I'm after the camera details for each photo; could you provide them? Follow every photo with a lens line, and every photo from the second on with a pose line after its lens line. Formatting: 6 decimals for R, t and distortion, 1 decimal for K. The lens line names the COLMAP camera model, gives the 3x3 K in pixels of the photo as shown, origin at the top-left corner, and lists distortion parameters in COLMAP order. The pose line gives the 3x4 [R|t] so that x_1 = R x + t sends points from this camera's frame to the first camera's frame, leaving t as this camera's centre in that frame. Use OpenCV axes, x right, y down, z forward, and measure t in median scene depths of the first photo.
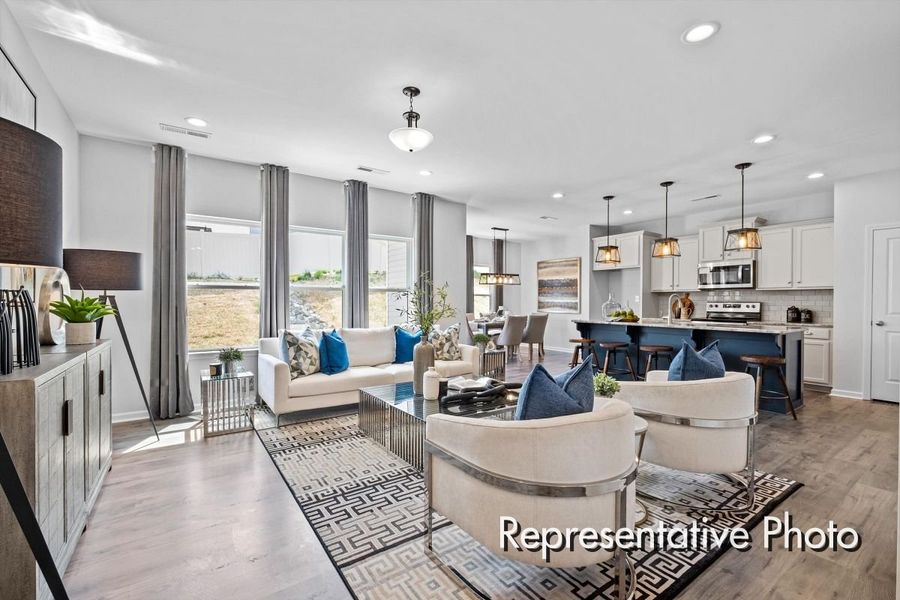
lens RADIAL K [[390.3, 0, 449.4], [0, 390.3, 305.4], [0, 0, 1]] dist [-0.003075, 0.000284]
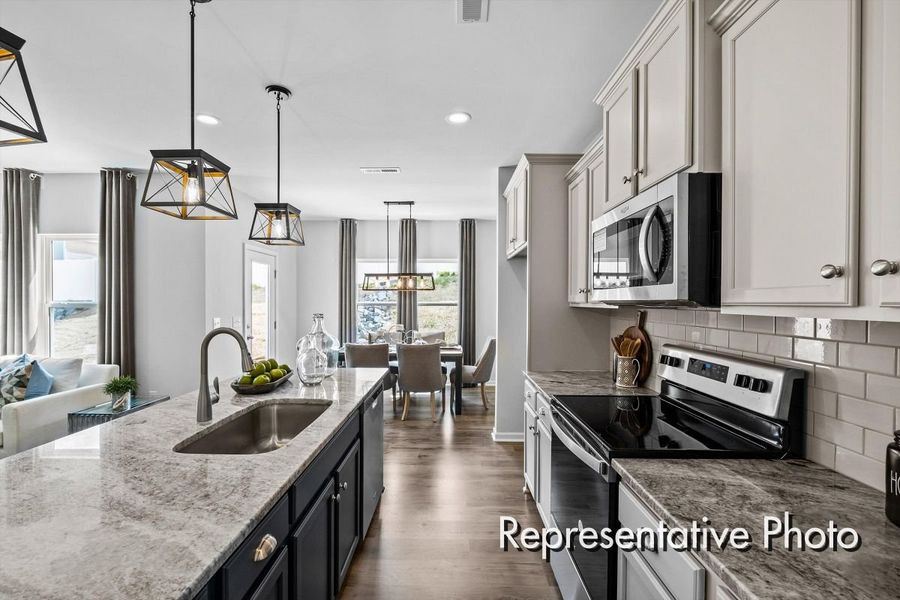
lens RADIAL K [[390.3, 0, 444.8], [0, 390.3, 305.3], [0, 0, 1]] dist [-0.003075, 0.000284]
pose [[0.809043, 0.007541, -0.587701, 0.770765], [-0.007772, 0.999968, 0.002131, -0.042189], [0.587698, 0.002844, 0.809075, 0.723869]]
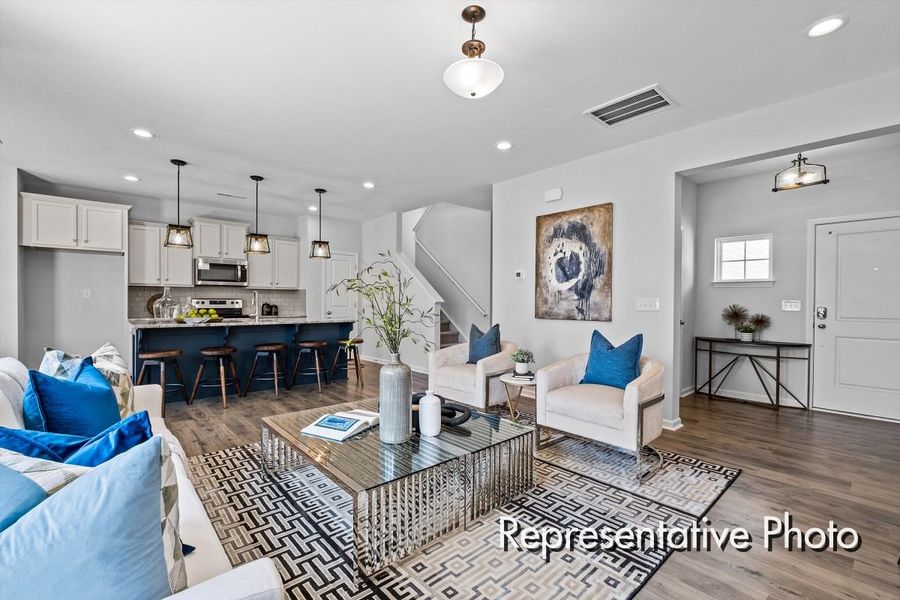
lens RADIAL K [[390.3, 0, 445.8], [0, 390.3, 301.4], [0, 0, 1]] dist [-0.003075, 0.000284]
pose [[-0.114035, -0.005972, 0.993459, -0.394954], [0.004268, 0.999970, 0.006501, -0.006040], [-0.993468, 0.004982, -0.114006, 0.540936]]
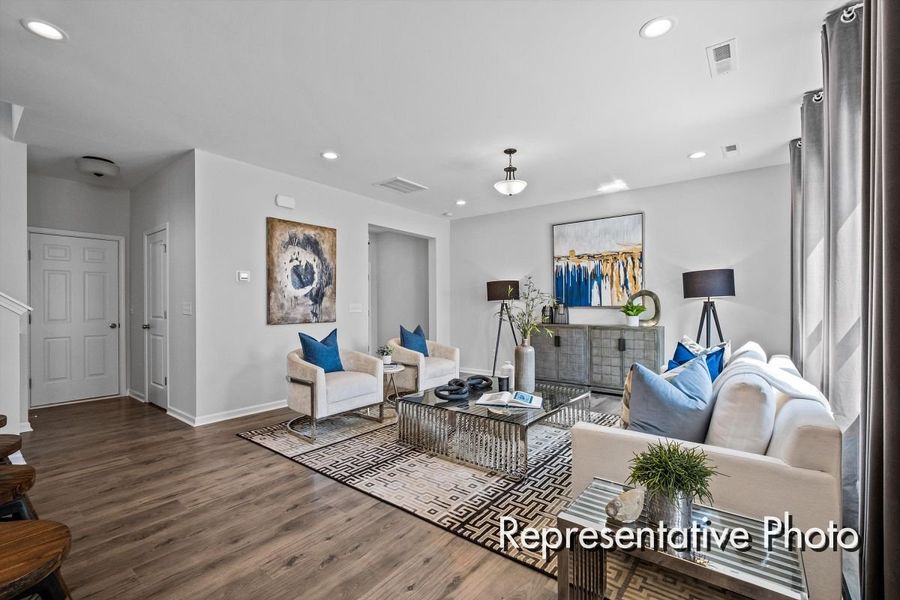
lens RADIAL K [[390.3, 0, 449.6], [0, 390.3, 305.9], [0, 0, 1]] dist [-0.003075, 0.000284]
pose [[-0.954013, 0.000812, -0.299765, 0.239602], [-0.001785, 0.999963, 0.008388, -0.008714], [0.299761, 0.008538, -0.953976, 1.063308]]
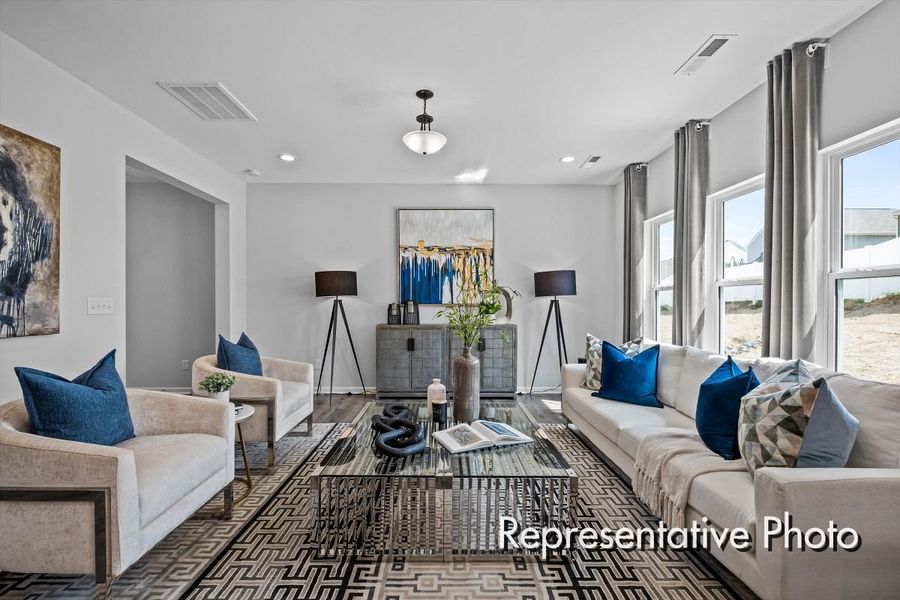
lens RADIAL K [[390.3, 0, 445.9], [0, 390.3, 304.7], [0, 0, 1]] dist [-0.003075, 0.000284]
pose [[-0.566790, -0.000189, -0.823862, 0.329764], [-0.010413, 0.999922, 0.006935, -0.005176], [0.823797, 0.012509, -0.566747, 0.770822]]
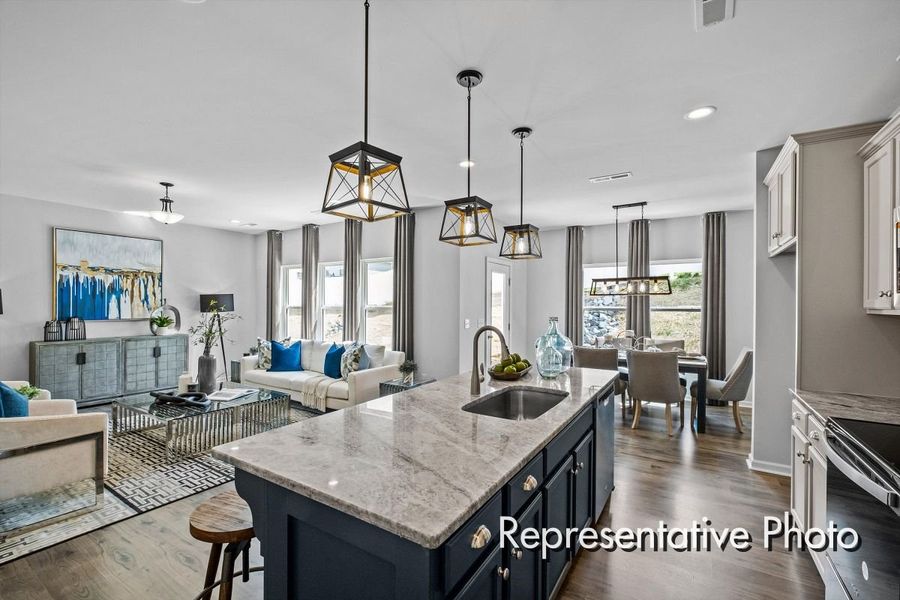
lens RADIAL K [[390.3, 0, 447.4], [0, 390.3, 305.2], [0, 0, 1]] dist [-0.003075, 0.000284]
pose [[0.385148, 0.001693, -0.922853, 0.806573], [-0.013483, 0.999902, -0.003793, -0.042179], [0.922756, 0.013903, 0.385133, 0.677525]]
